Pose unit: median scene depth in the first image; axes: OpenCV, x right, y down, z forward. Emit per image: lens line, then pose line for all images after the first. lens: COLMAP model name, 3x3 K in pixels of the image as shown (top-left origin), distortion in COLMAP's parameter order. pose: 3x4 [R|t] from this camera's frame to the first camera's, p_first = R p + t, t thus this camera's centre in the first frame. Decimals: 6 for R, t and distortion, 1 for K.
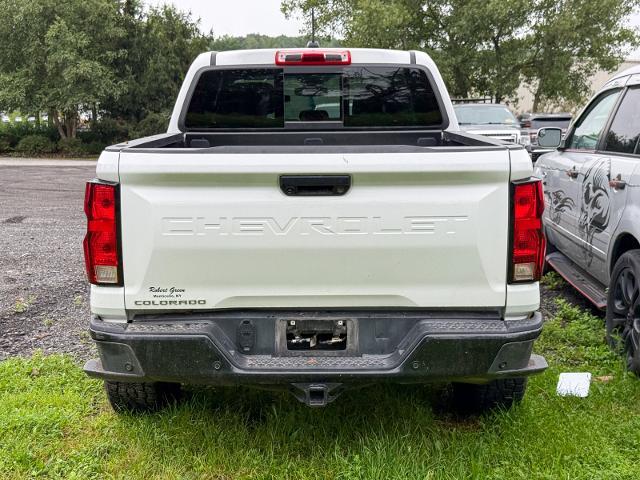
lens RADIAL K [[883.7, 0, 320.0], [0, 883.7, 240.0], [0, 0, 1]] dist [0.092641, -0.034705]
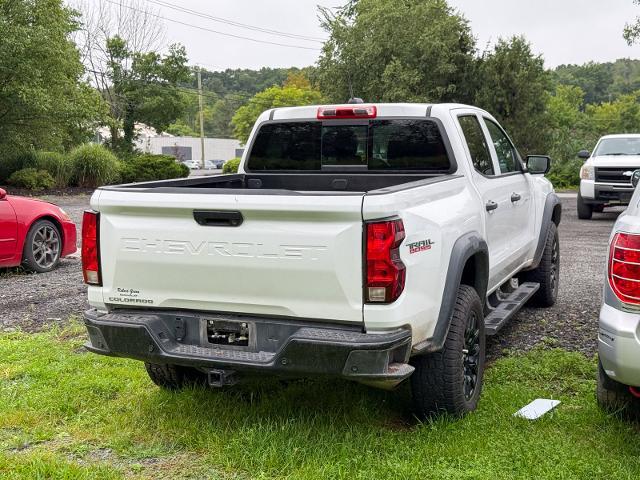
lens RADIAL K [[883.7, 0, 320.0], [0, 883.7, 240.0], [0, 0, 1]] dist [0.092641, -0.034705]
pose [[0.919455, 0.040409, -0.391112, 0.627063], [-0.053049, 0.998359, -0.021562, -0.008445], [0.389599, 0.040574, 0.920090, -0.153101]]
